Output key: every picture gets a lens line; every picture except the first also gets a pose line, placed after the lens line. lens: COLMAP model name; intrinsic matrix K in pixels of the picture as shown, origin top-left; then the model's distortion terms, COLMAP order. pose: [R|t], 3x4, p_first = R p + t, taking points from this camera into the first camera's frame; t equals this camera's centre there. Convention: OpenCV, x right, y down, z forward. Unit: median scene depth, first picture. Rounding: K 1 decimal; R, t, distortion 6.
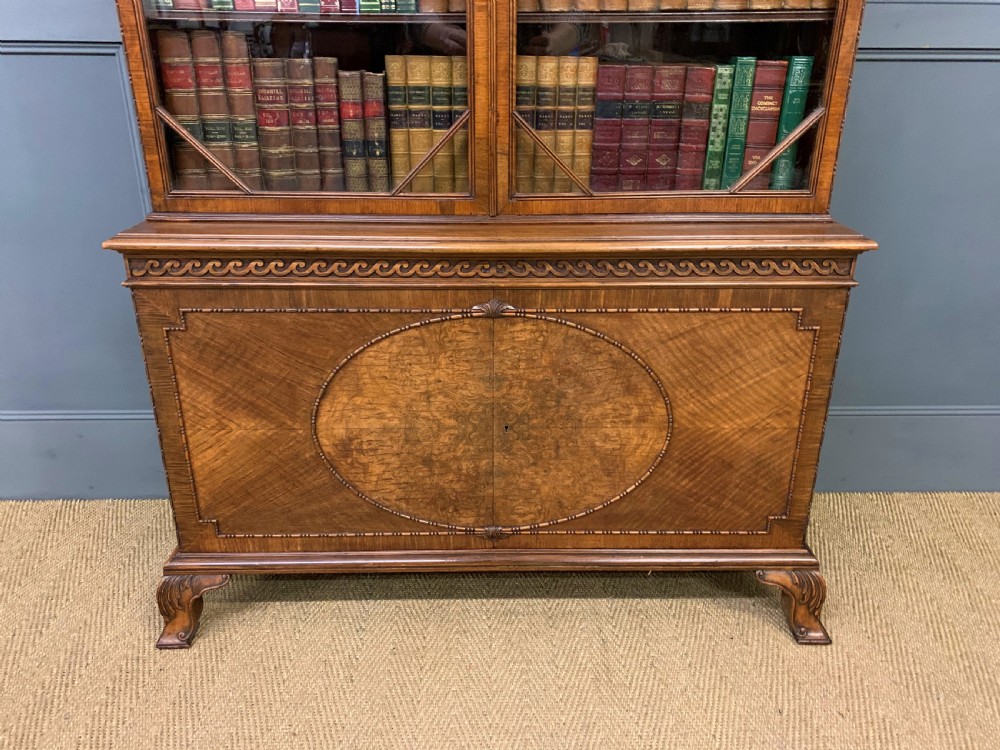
lens RADIAL K [[762.6, 0, 499.2], [0, 762.6, 361.8], [0, 0, 1]] dist [0.074511, -0.101182]
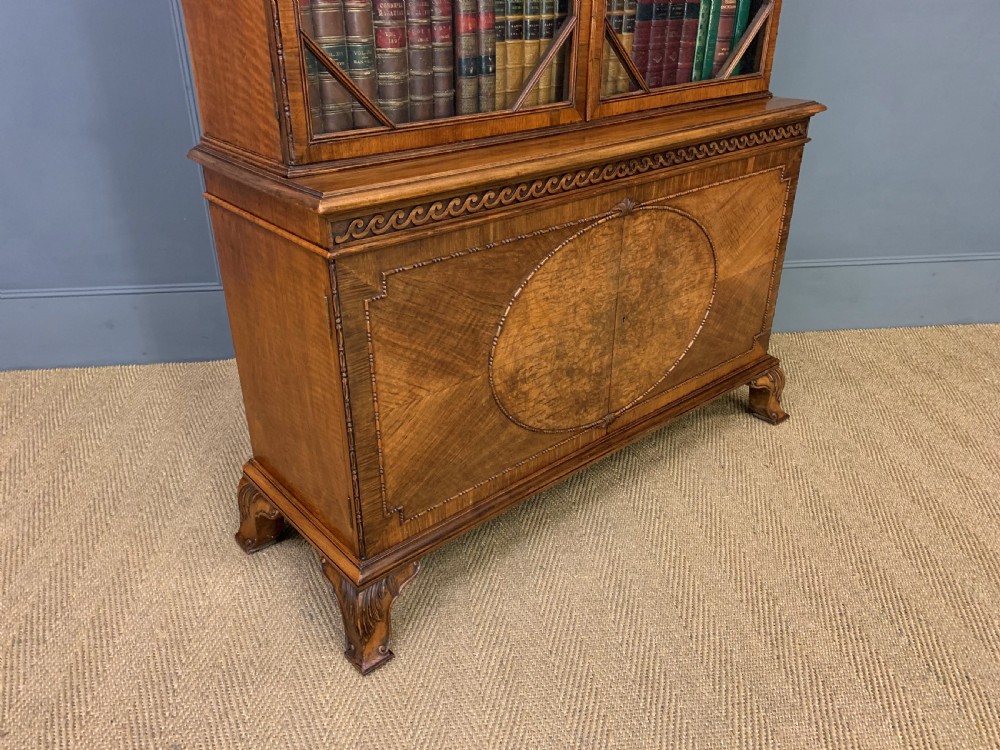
lens RADIAL K [[762.6, 0, 502.3], [0, 762.6, 377.3], [0, 0, 1]] dist [0.074511, -0.101182]
pose [[0.770353, -0.302936, 0.561057, -0.770775], [0.251002, 0.952959, 0.169903, -0.064187], [-0.586134, 0.009941, 0.810153, 0.213724]]
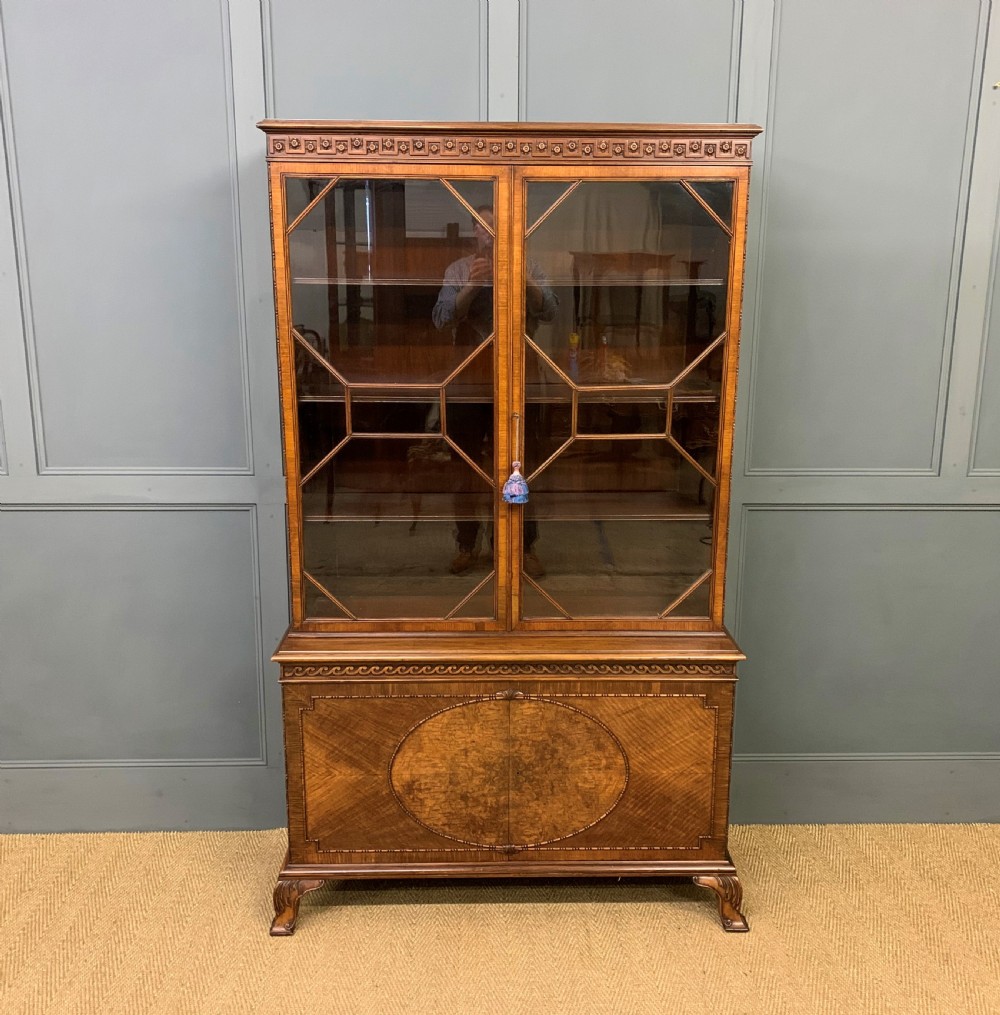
lens RADIAL K [[994.2, 0, 506.3], [0, 994.2, 496.3], [0, 0, 1]] dist [0.032203, 0.000000]
pose [[0.999965, -0.000397, 0.008386, -0.029599], [0.001830, 0.985189, -0.171464, -0.113469], [-0.008194, 0.171474, 0.985155, -1.016367]]
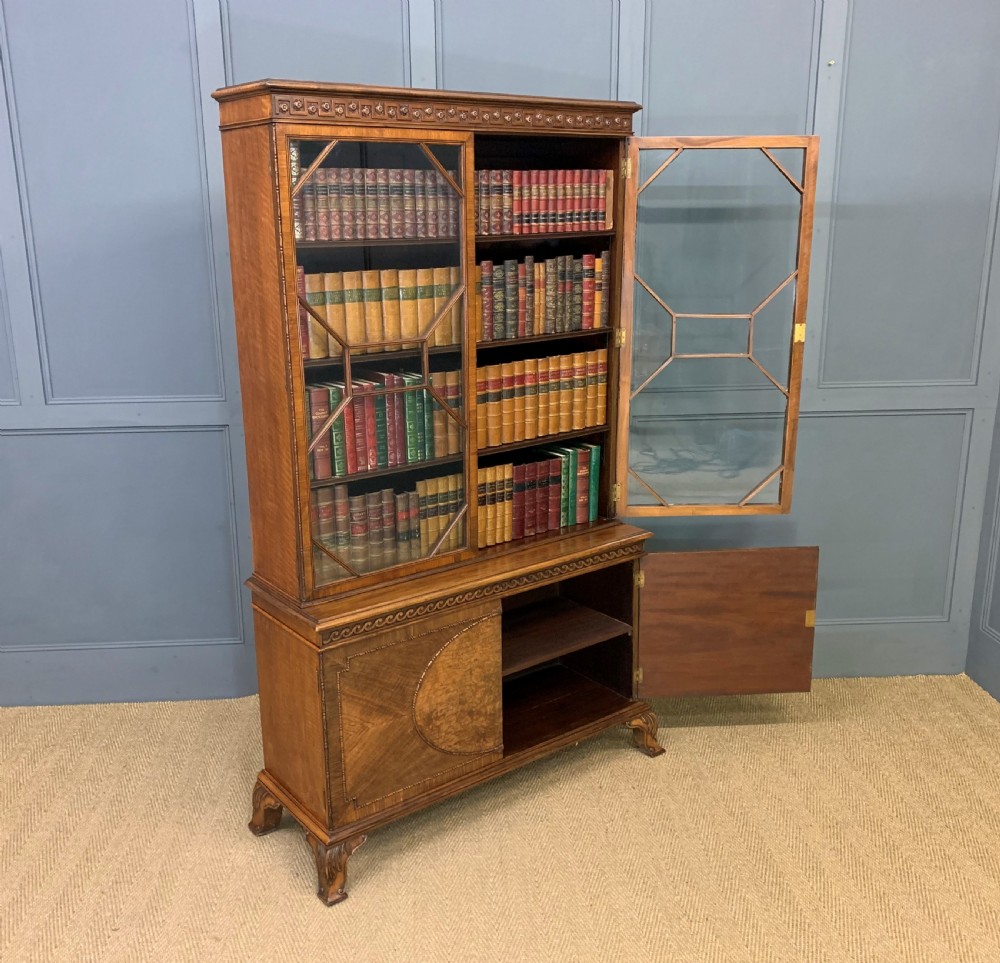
lens RADIAL K [[990.8, 0, 463.8], [0, 990.8, 481.5], [0, 0, 1]] dist [0.033113, 0.000000]
pose [[0.817907, -0.168552, 0.550107, -1.201897], [0.247395, 0.966253, -0.071773, -0.199088], [-0.519445, 0.194798, 0.832004, -0.849800]]
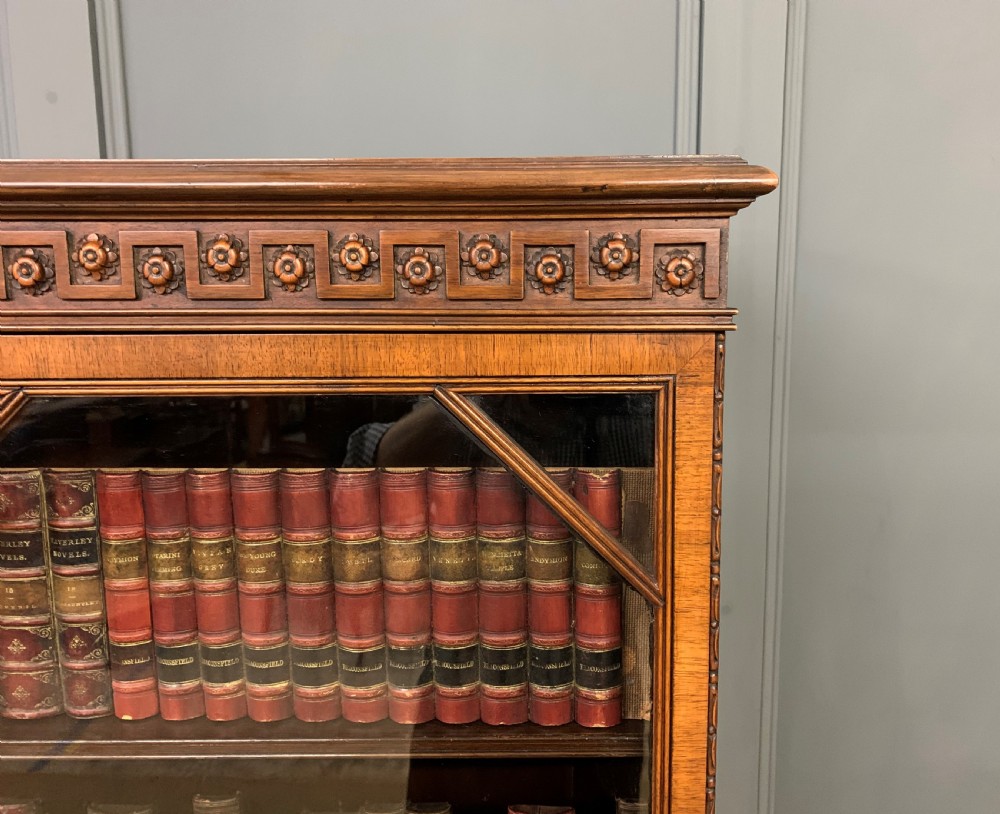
lens RADIAL K [[853.4, 0, 514.8], [0, 853.4, 421.5], [0, 0, 1]] dist [0.044674, -0.025017]
pose [[0.999283, -0.003433, -0.037706, 0.343027], [-0.006660, 0.964410, -0.264326, -0.859138], [0.037271, 0.264388, 0.963696, 0.282330]]
